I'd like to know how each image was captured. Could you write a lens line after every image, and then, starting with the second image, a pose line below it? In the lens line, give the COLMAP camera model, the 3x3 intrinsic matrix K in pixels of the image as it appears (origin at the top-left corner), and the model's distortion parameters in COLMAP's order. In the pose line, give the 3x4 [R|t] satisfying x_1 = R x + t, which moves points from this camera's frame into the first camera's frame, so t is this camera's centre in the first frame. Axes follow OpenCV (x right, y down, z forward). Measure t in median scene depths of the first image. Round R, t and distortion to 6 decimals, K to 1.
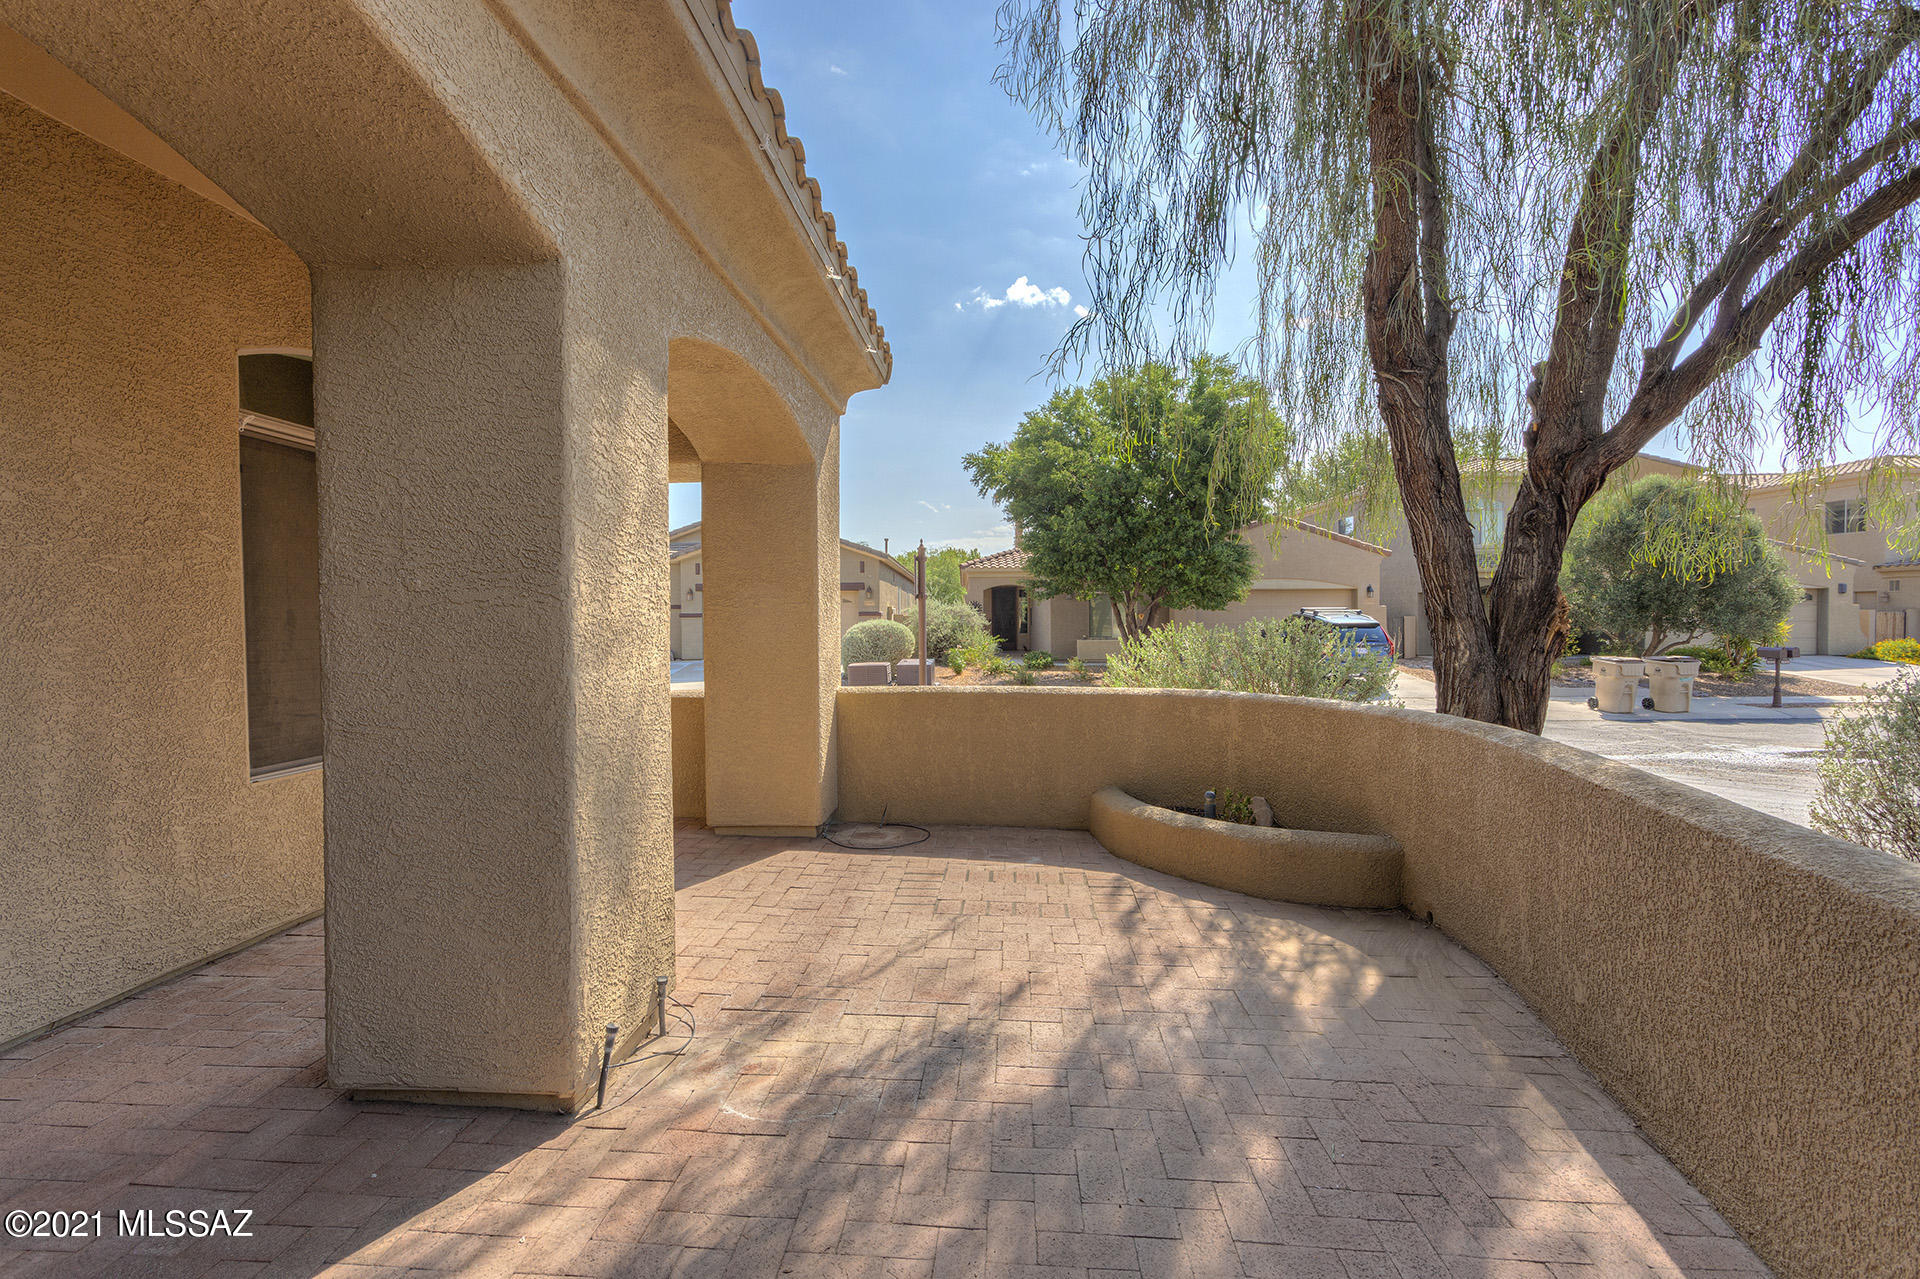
lens RADIAL K [[908.0, 0, 957.5], [0, 908.0, 632.9], [0, 0, 1]] dist [0.003988, 0.000162]
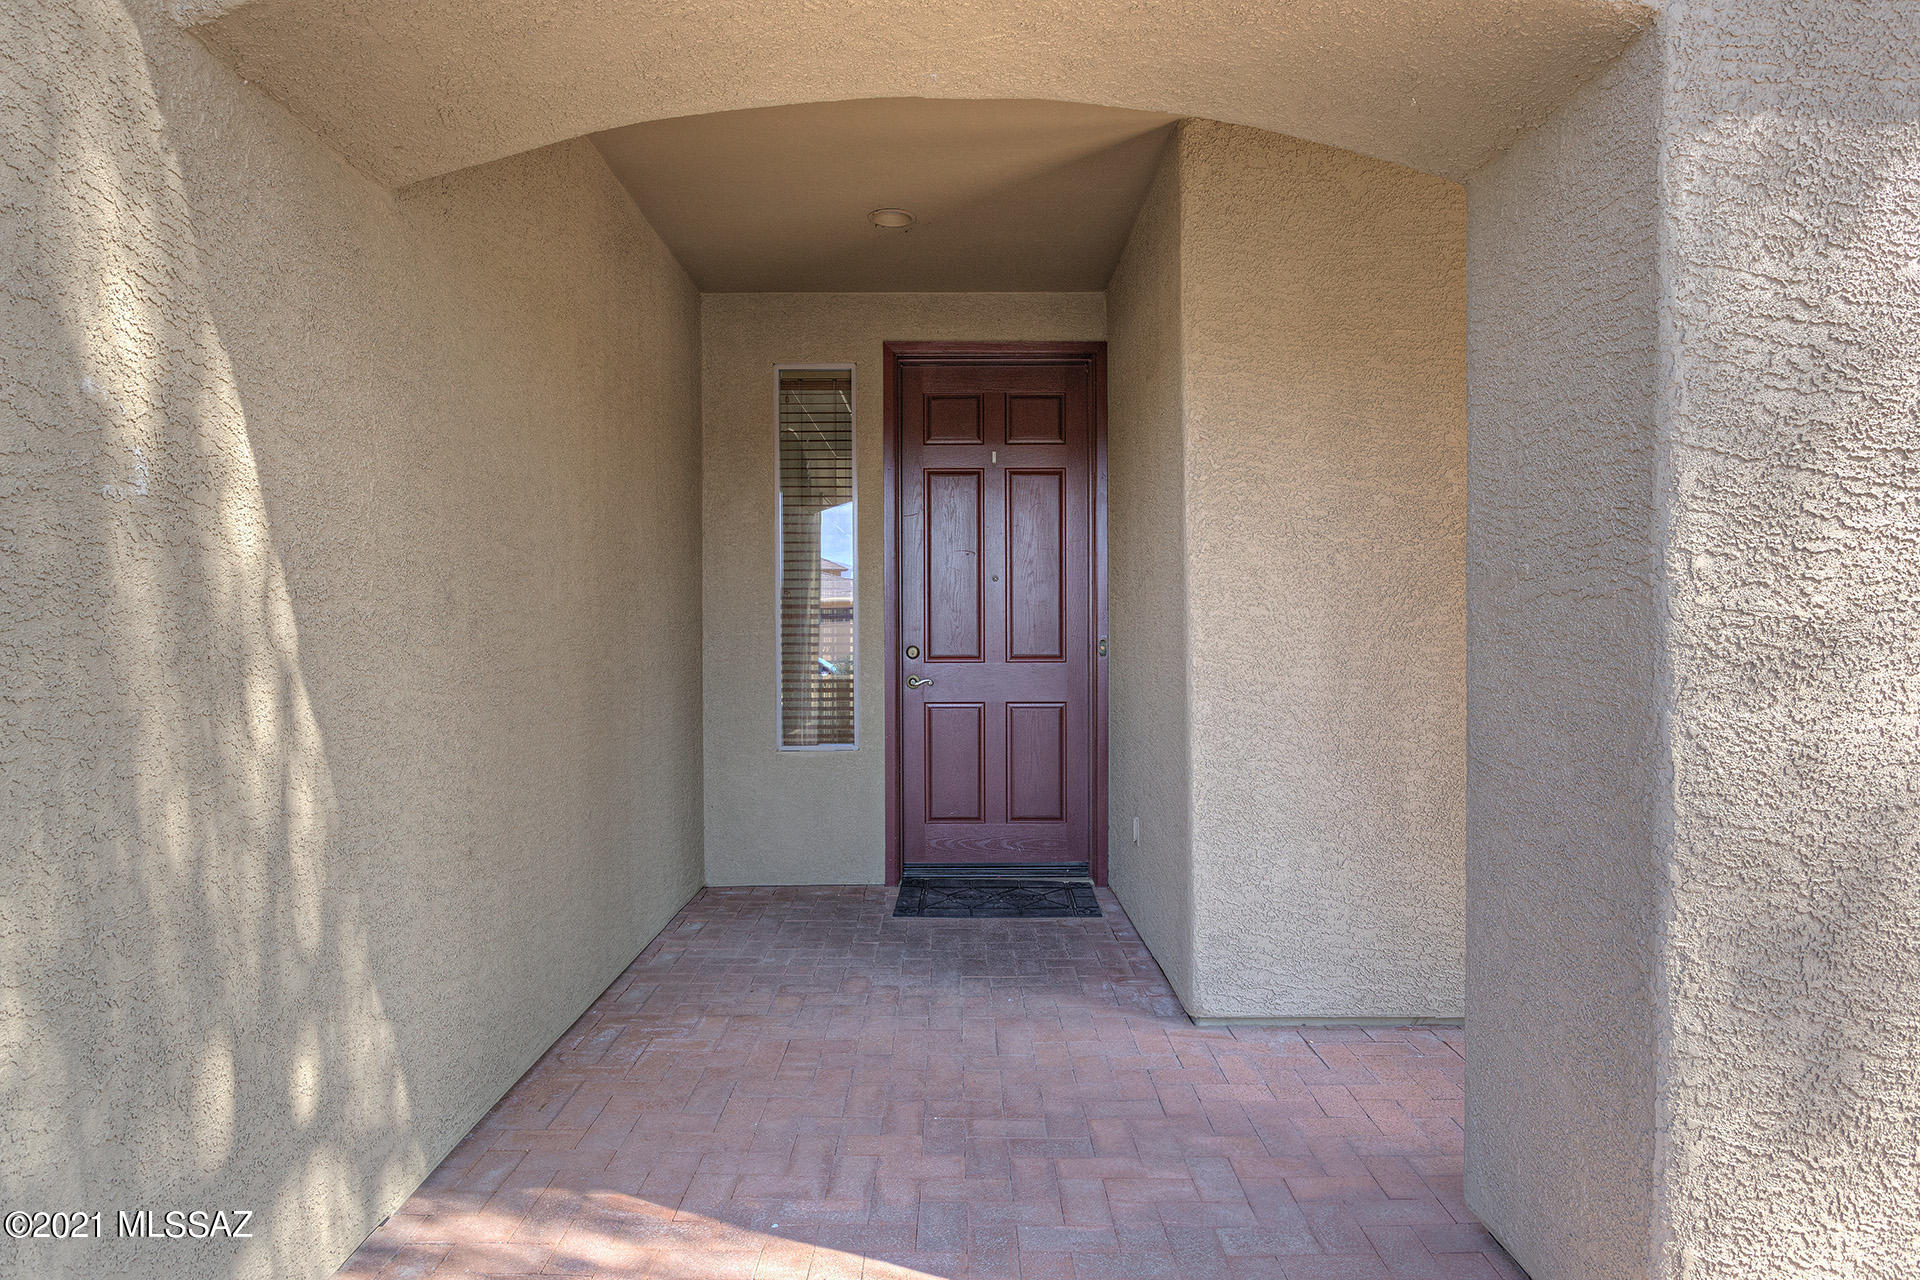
lens RADIAL K [[1156.4, 0, 960.7], [0, 1156.4, 635.5], [0, 0, 1]] dist [0.000144, 0.000194]
pose [[0.067197, 0.013039, -0.997654, 0.249686], [-0.015325, 0.999810, 0.012035, -0.004231], [0.997622, 0.014480, 0.067384, 0.412777]]
